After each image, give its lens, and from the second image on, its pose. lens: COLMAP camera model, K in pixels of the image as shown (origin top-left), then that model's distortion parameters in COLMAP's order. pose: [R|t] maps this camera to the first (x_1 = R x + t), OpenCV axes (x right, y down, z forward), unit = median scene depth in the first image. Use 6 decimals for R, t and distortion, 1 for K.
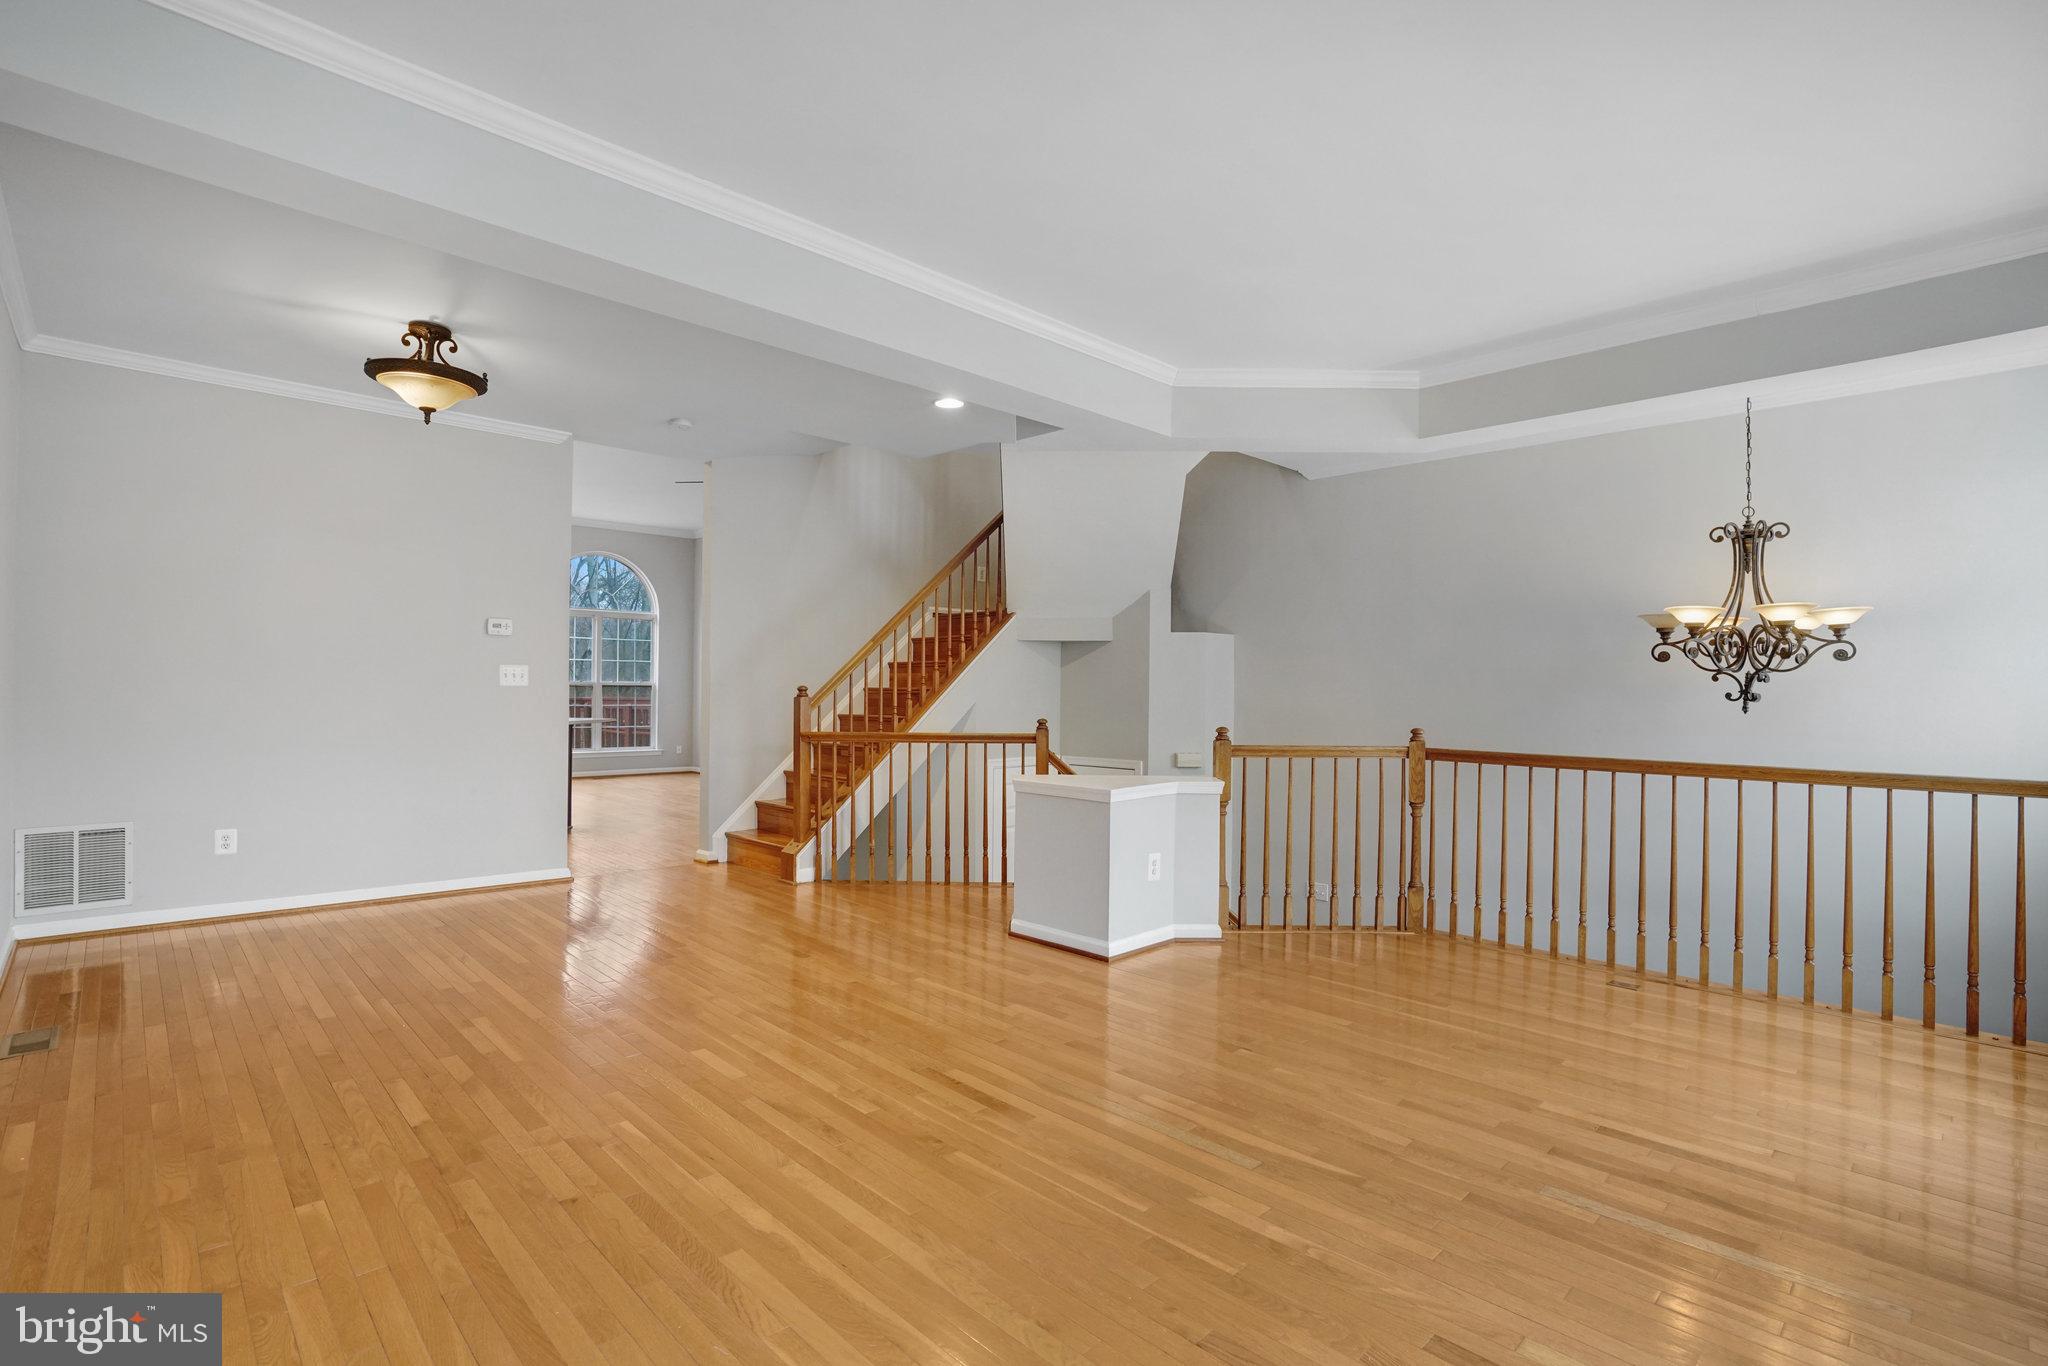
lens RADIAL K [[966.7, 0, 1007.4], [0, 966.7, 682.8], [0, 0, 1]] dist [-0.051605, 0.009668]
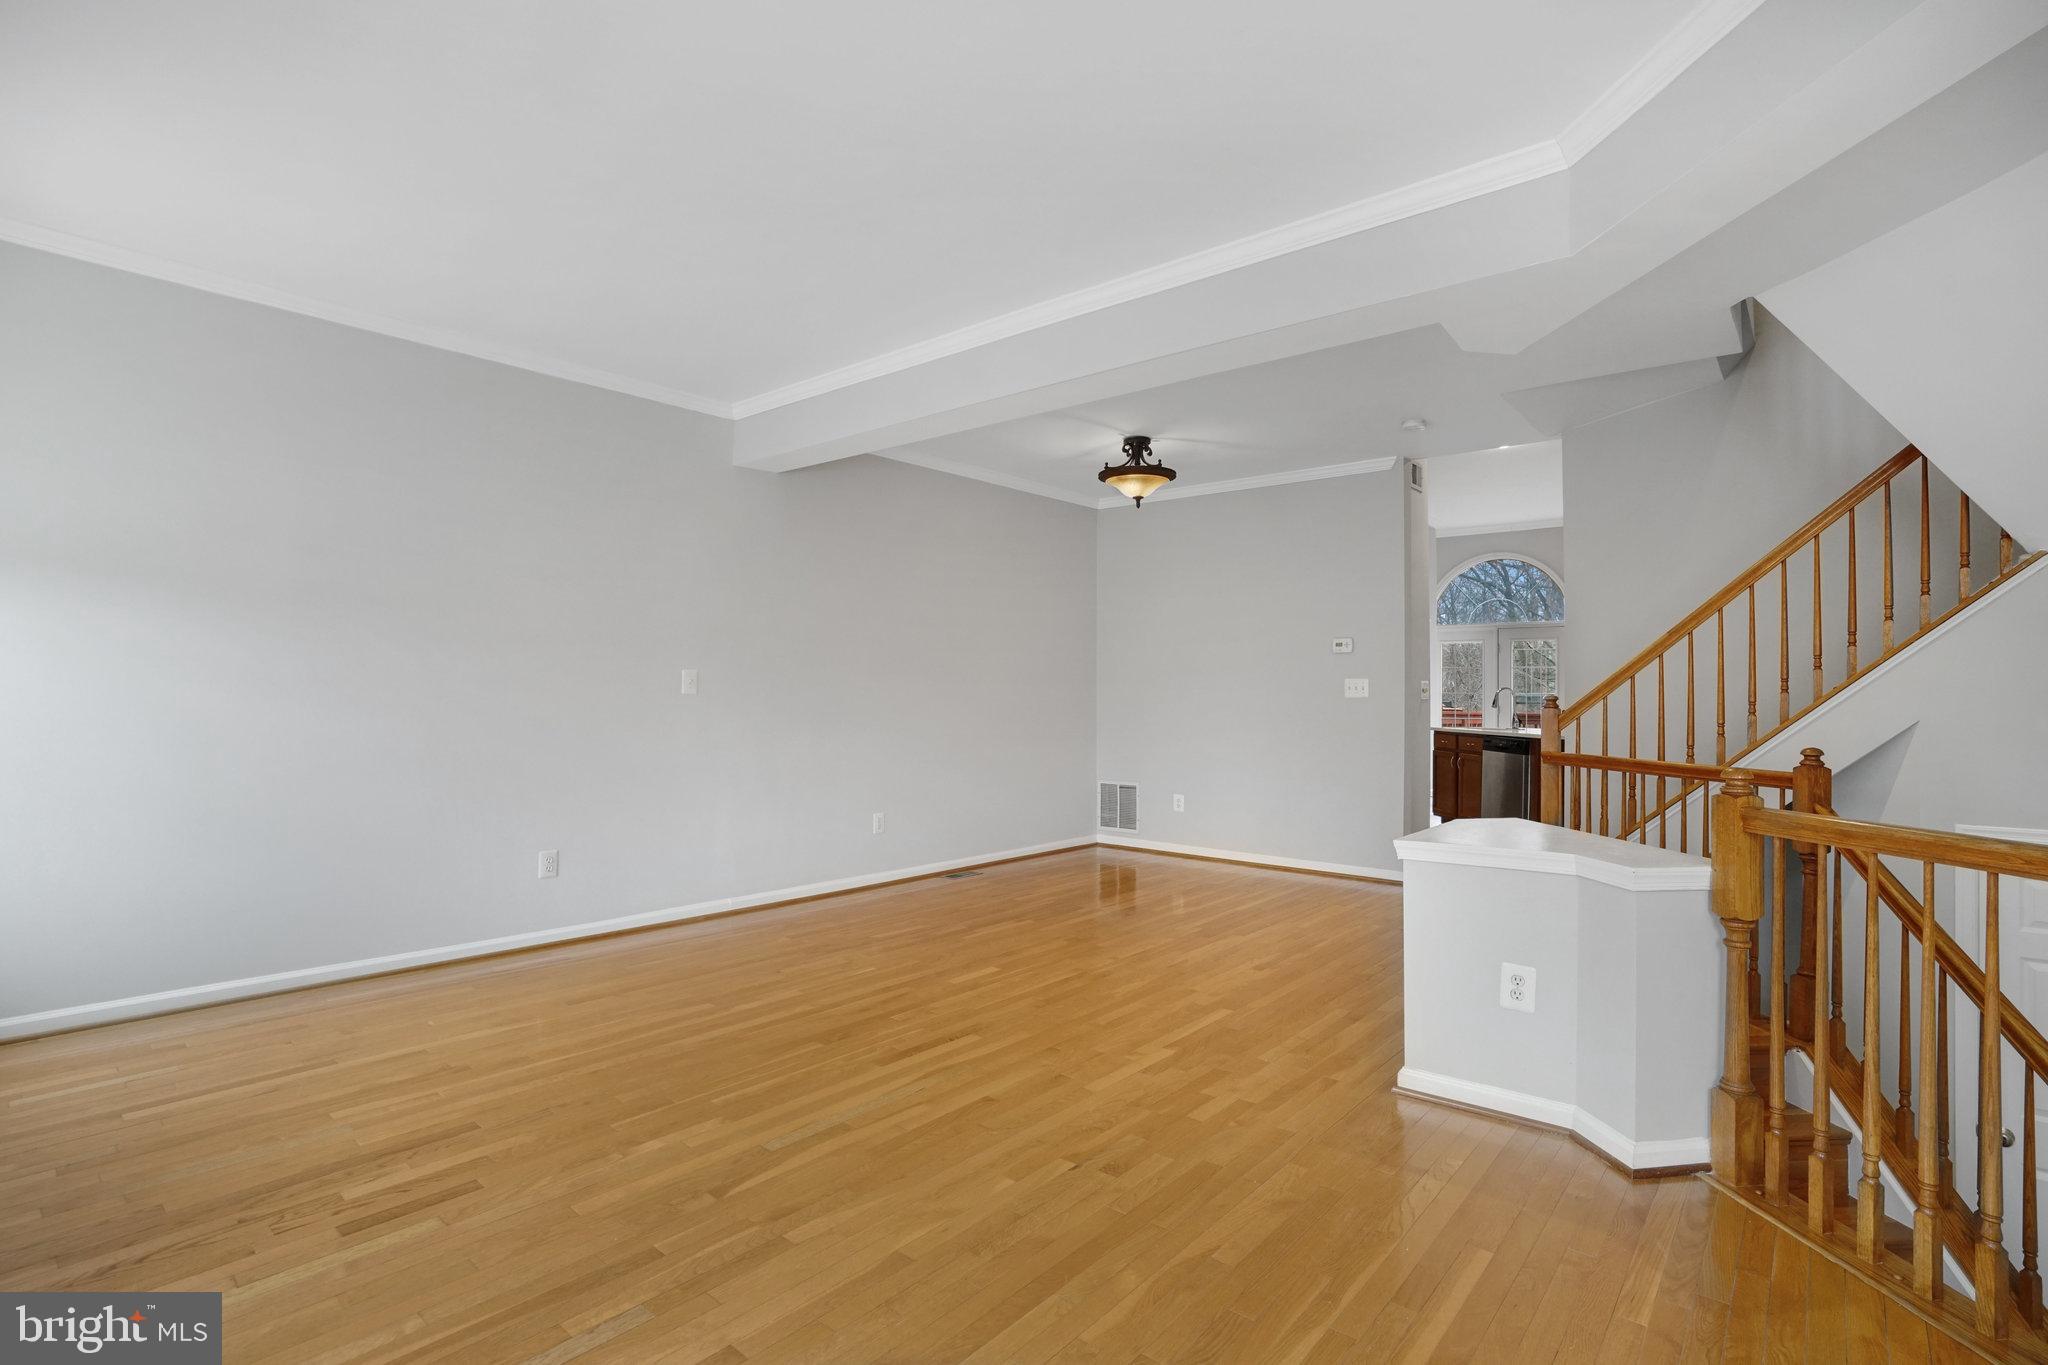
lens RADIAL K [[966.7, 0, 1007.4], [0, 966.7, 682.3], [0, 0, 1]] dist [-0.051605, 0.009668]
pose [[0.089977, -0.023485, -0.995667, 0.785964], [0.001840, 0.999724, -0.023414, 0.015389], [0.995942, 0.000275, 0.089996, 0.690154]]
